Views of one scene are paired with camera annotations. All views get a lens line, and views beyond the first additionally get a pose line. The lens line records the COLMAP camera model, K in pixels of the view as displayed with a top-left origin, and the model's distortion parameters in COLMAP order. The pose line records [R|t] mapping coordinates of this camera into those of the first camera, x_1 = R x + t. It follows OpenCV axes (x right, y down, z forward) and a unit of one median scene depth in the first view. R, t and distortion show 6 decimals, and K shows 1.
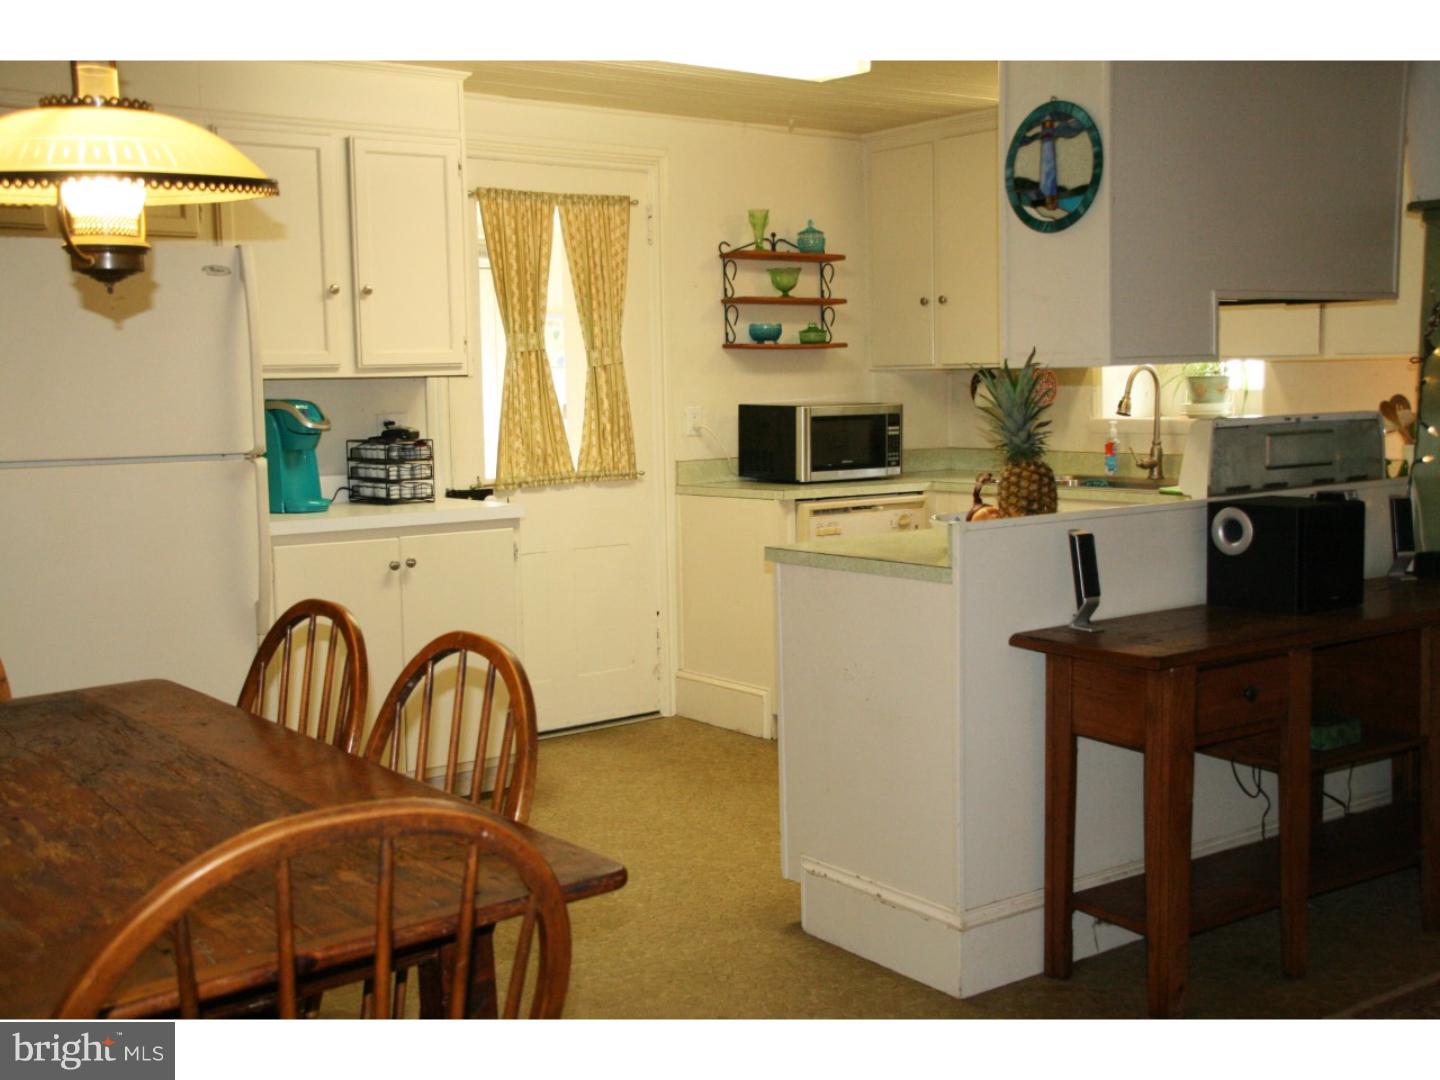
lens RADIAL K [[1603.2, 0, 720.6], [0, 1603.2, 535.0], [0, 0, 1]] dist [0.138031, 0.000000]
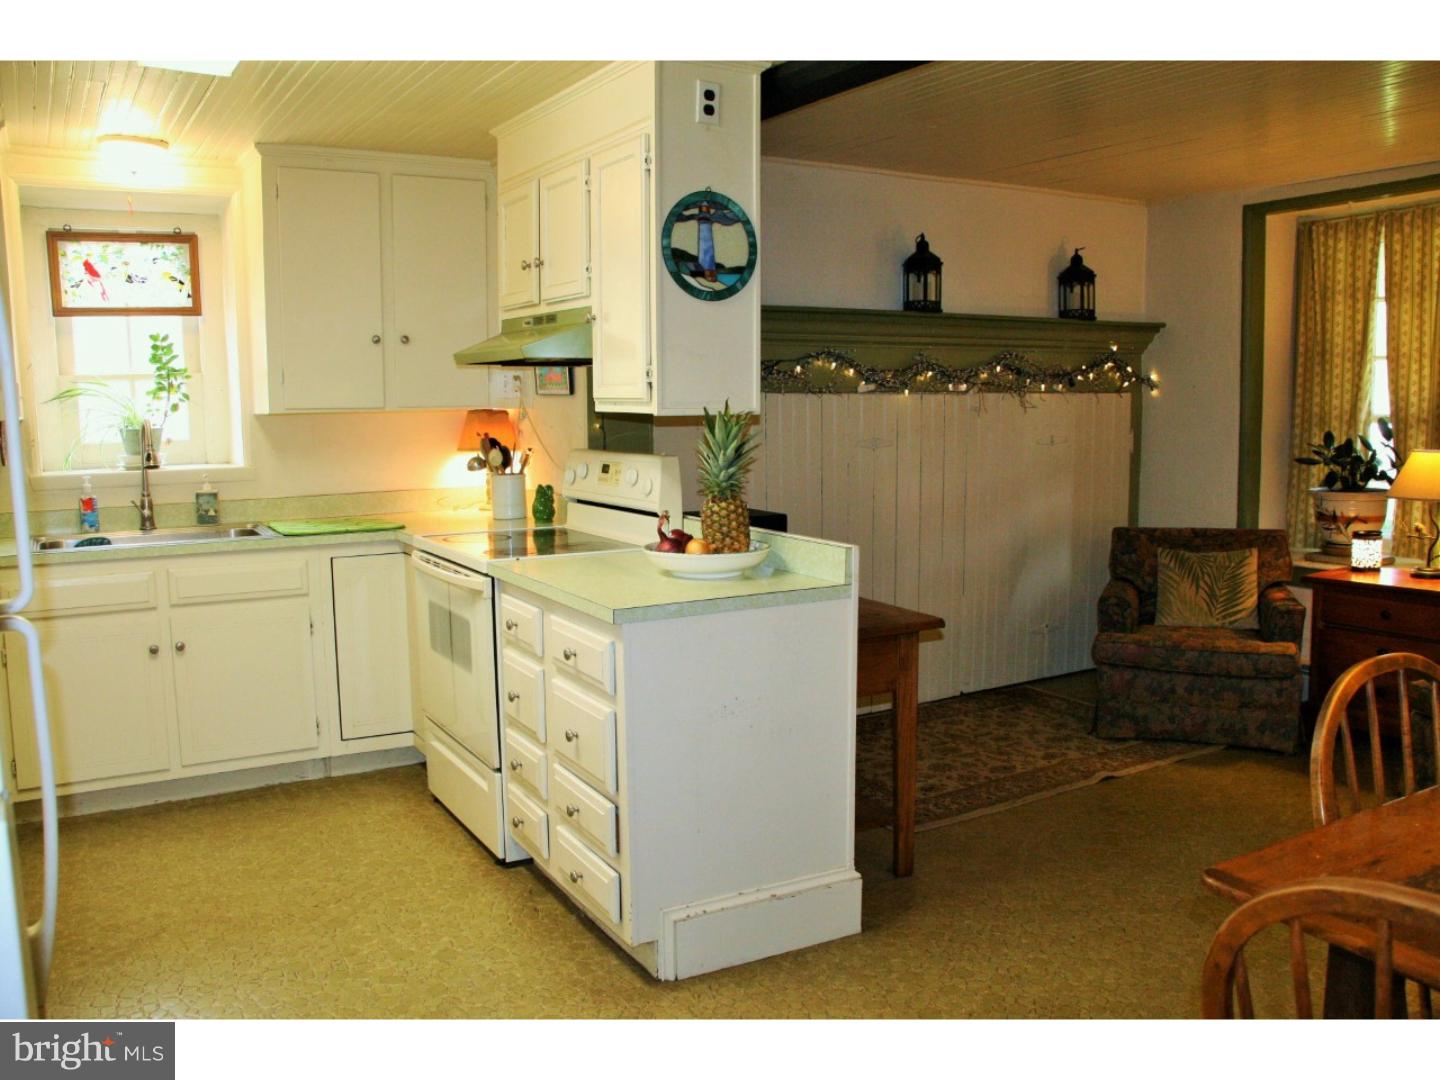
lens RADIAL K [[1230.7, 0, 721.4], [0, 1230.7, 541.8], [0, 0, 1]] dist [-0.019989, -0.002104]
pose [[0.129365, -0.102886, 0.986245, -0.697722], [0.108050, 0.990143, 0.089120, -0.092250], [-0.985693, 0.095035, 0.139206, 0.886697]]
